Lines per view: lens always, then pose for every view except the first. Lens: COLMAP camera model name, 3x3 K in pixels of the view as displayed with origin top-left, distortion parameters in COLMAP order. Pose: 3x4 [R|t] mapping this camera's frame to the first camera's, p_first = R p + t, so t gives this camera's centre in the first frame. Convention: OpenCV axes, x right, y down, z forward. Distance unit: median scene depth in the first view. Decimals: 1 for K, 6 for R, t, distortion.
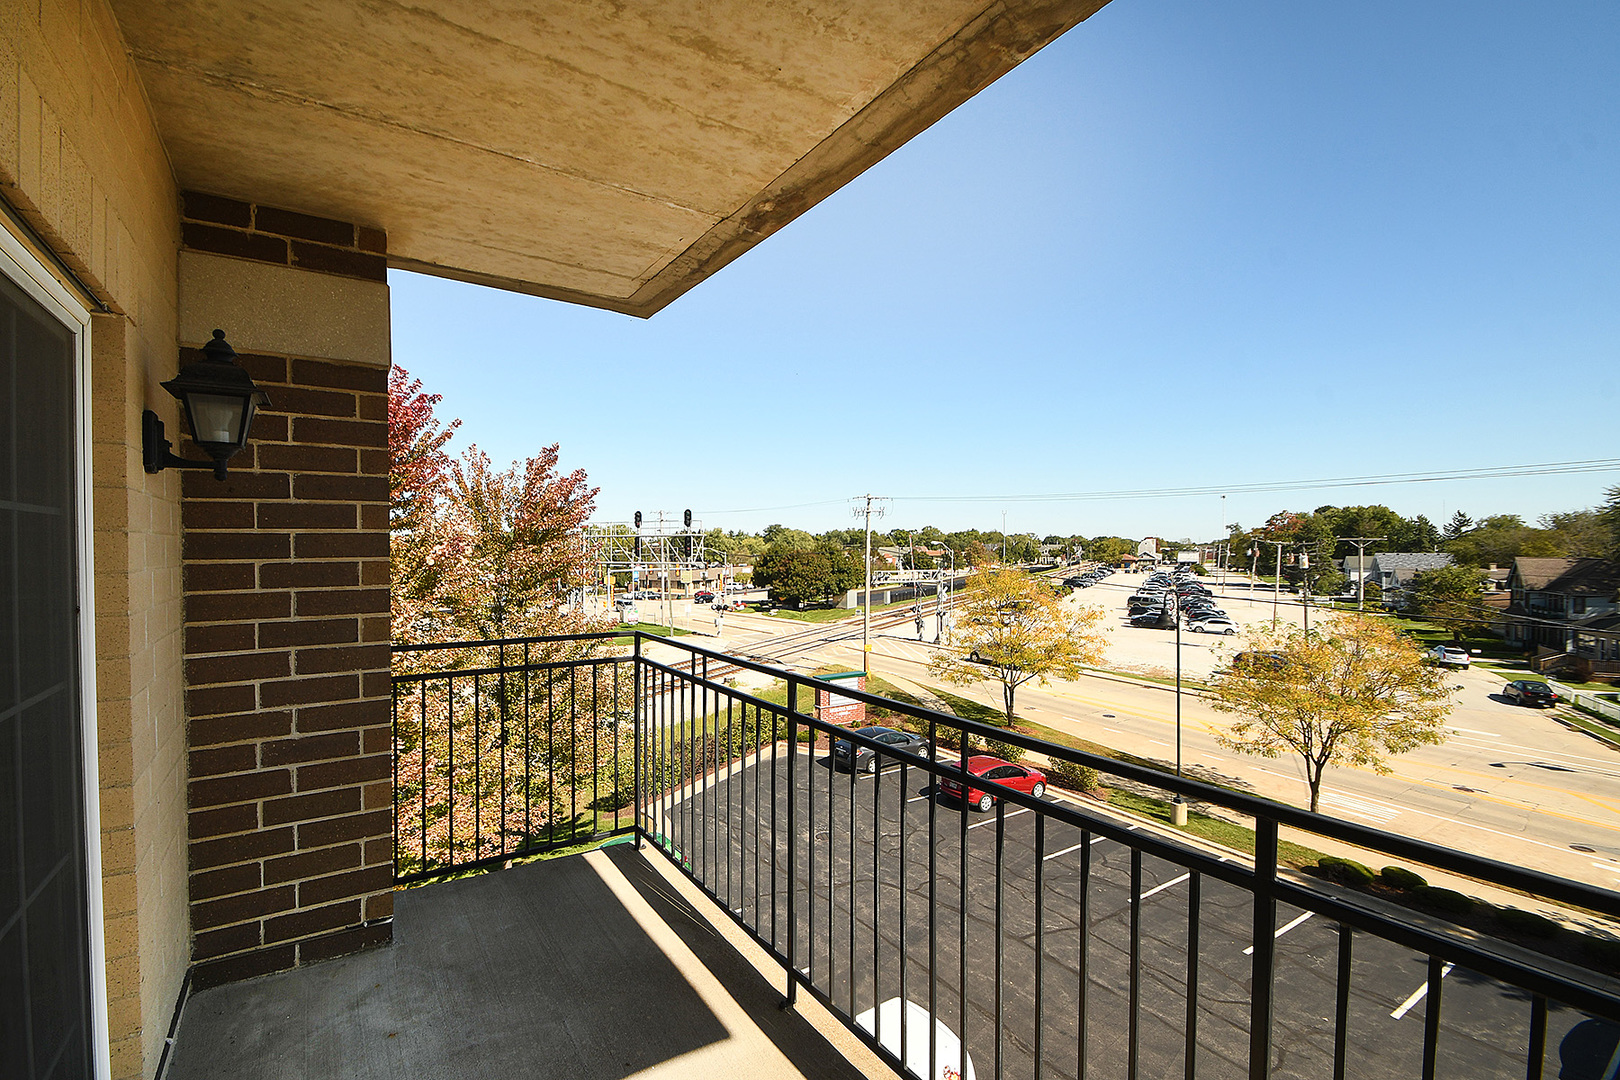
lens RADIAL K [[714.4, 0, 769.8], [0, 714.4, 553.9], [0, 0, 1]] dist [0.026430, -0.024897]
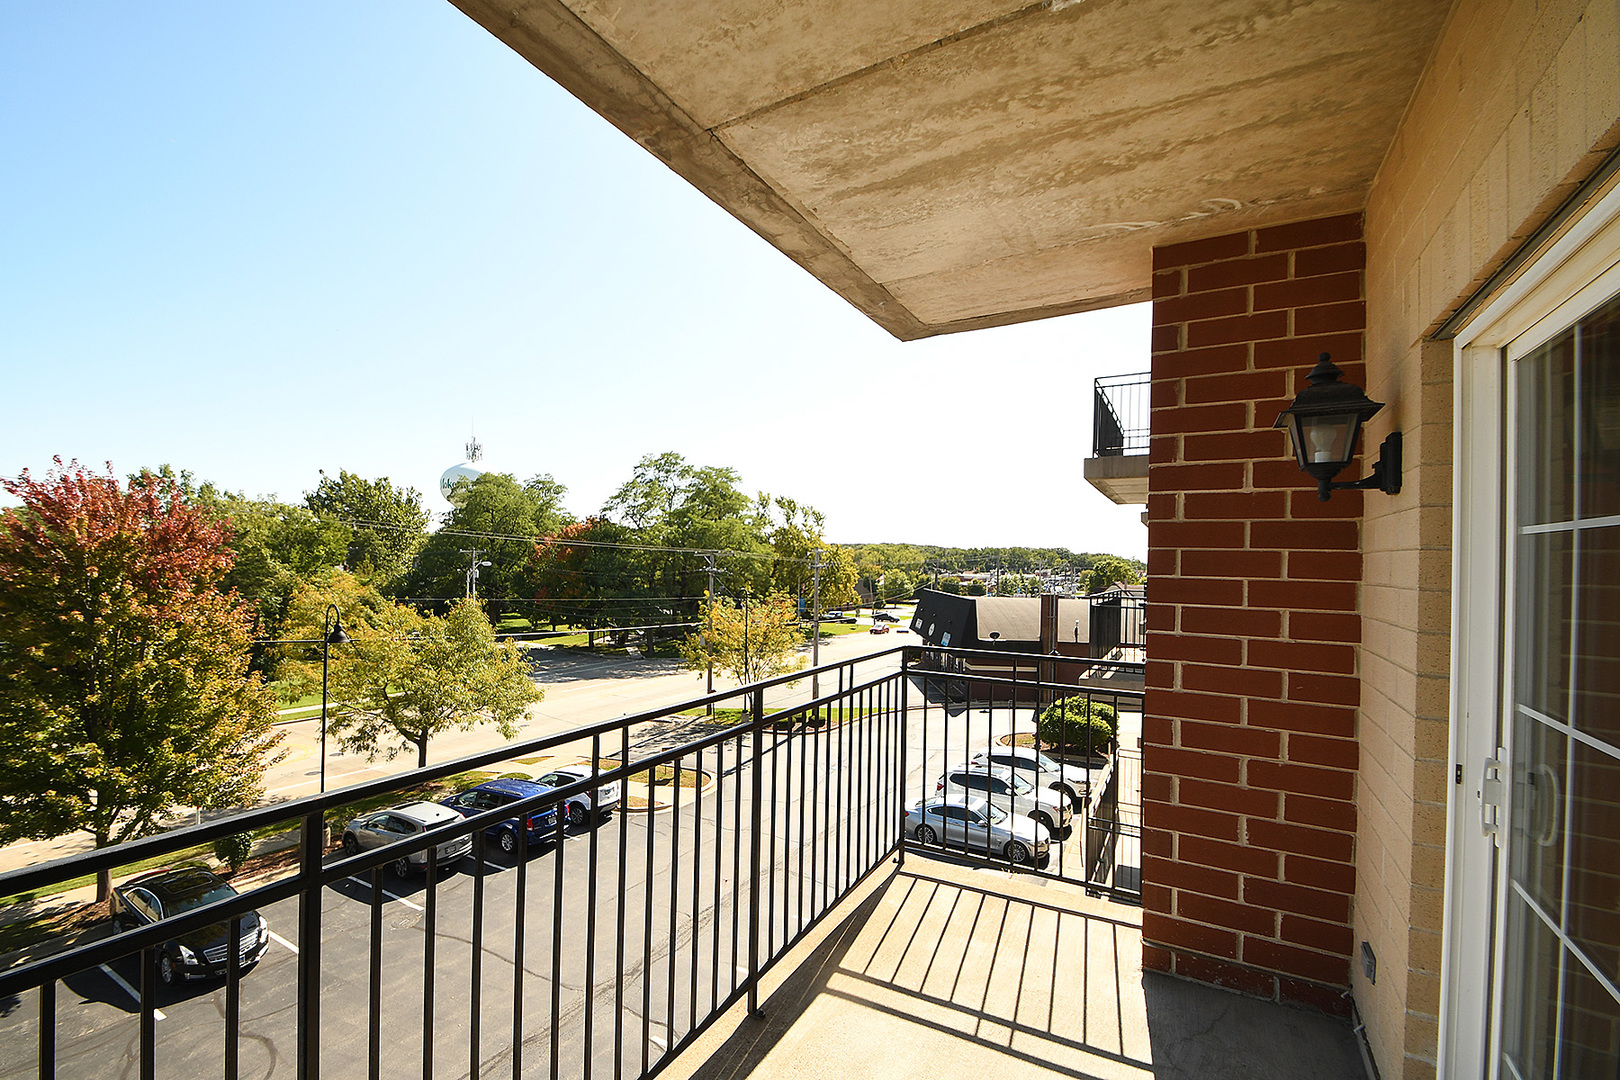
lens RADIAL K [[714.4, 0, 769.8], [0, 714.4, 553.9], [0, 0, 1]] dist [0.026430, -0.024897]
pose [[-0.459300, -0.002202, 0.888278, -0.856602], [-0.012787, 0.999910, -0.004134, -0.007813], [-0.888189, -0.013257, -0.459287, 1.435490]]
